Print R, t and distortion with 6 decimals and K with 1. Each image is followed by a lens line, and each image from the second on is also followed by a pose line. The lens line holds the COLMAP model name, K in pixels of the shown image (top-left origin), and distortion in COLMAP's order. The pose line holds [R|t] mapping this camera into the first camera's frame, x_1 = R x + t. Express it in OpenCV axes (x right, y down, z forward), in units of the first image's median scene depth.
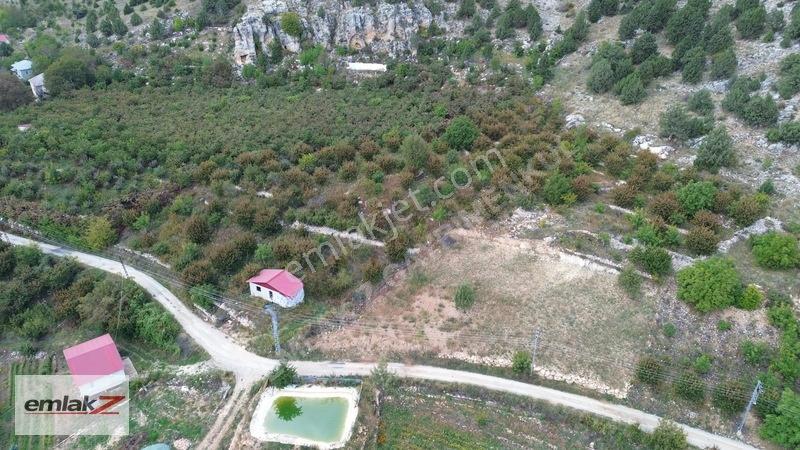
lens RADIAL K [[565.1, 0, 402.3], [0, 565.1, 220.8], [0, 0, 1]] dist [0.084238, -0.080930]
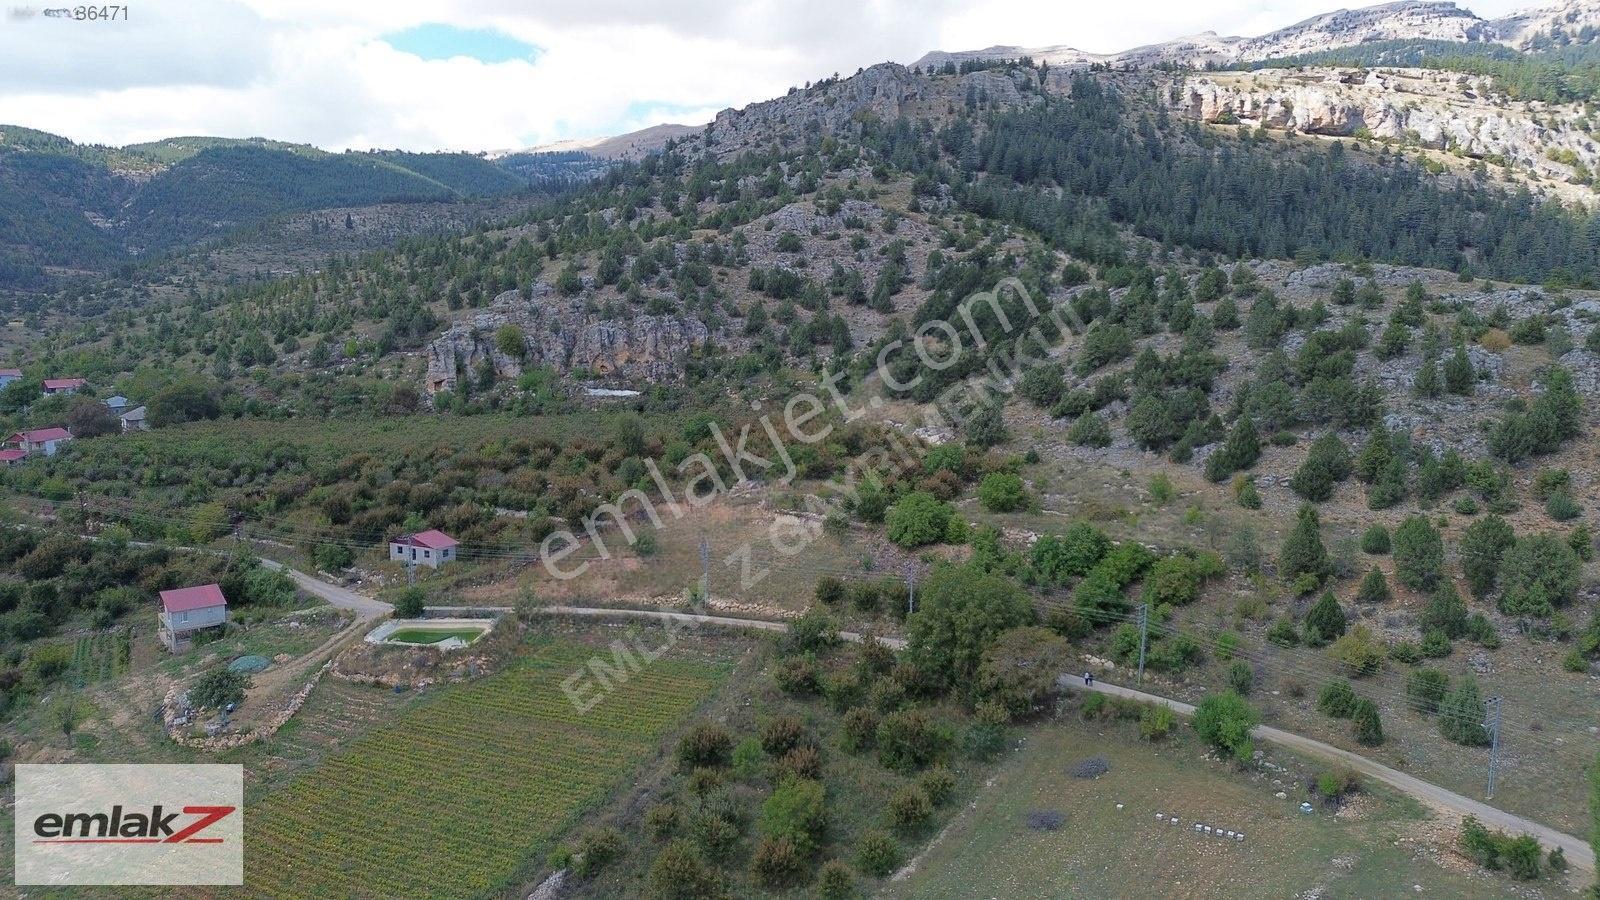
lens RADIAL K [[1117.4, 0, 805.3], [0, 1117.4, 453.2], [0, 0, 1]] dist [0.086282, -0.085044]
pose [[0.999778, 0.000132, 0.021076, 0.257829], [0.006910, 0.942648, -0.333718, 0.464160], [-0.019912, 0.333790, 0.942437, -0.515455]]
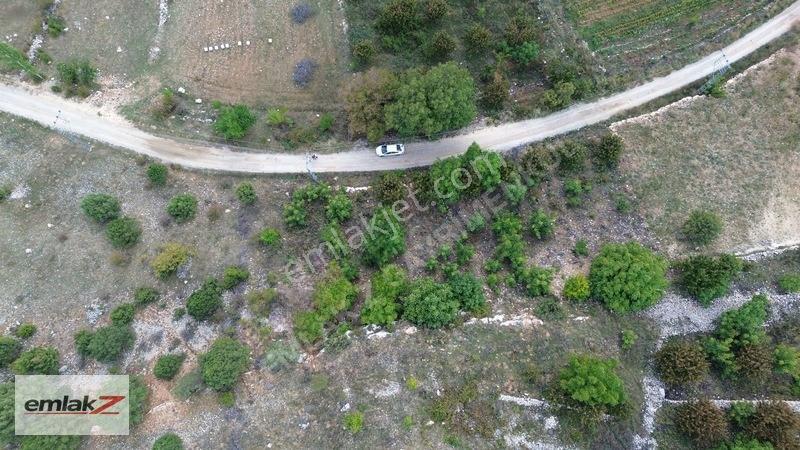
lens RADIAL K [[565.1, 0, 402.3], [0, 565.1, 220.8], [0, 0, 1]] dist [0.084238, -0.080930]
pose [[-0.748271, 0.654917, -0.105709, 0.625627], [-0.292663, -0.182888, 0.938563, -0.392521], [0.595348, 0.733237, 0.328519, 0.419768]]
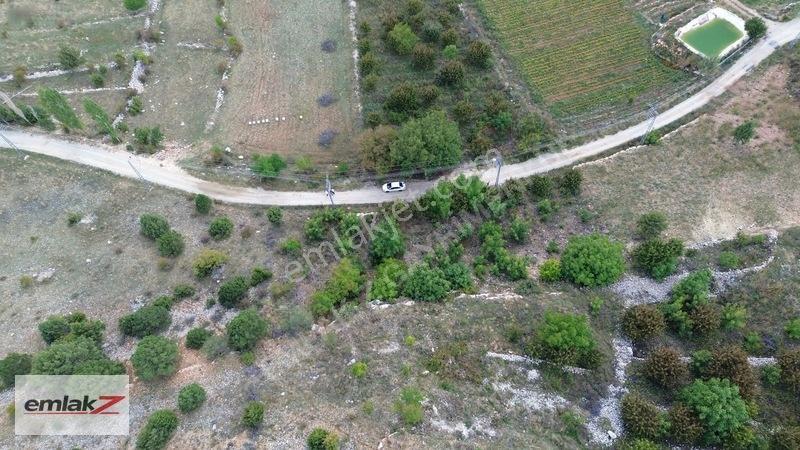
lens RADIAL K [[558.7, 0, 402.7], [0, 558.7, 226.6], [0, 0, 1]] dist [0.086282, -0.085044]
pose [[-0.752636, 0.588483, -0.295340, 0.783624], [-0.277288, 0.123549, 0.952810, -0.518605], [0.597202, 0.799014, 0.070191, 0.576278]]
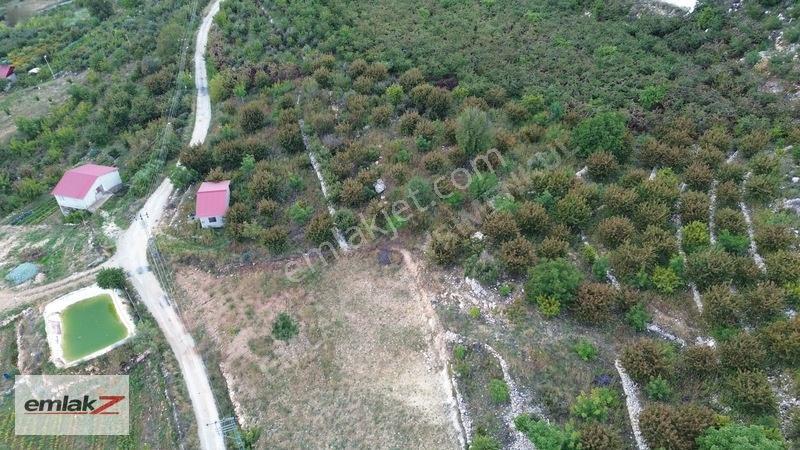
lens RADIAL K [[558.7, 0, 402.7], [0, 558.7, 226.6], [0, 0, 1]] dist [0.086282, -0.085044]
pose [[0.630598, 0.494373, -0.598282, 0.490819], [-0.364653, 0.869216, 0.333902, -0.242261], [0.685109, 0.007608, 0.728401, 0.454323]]
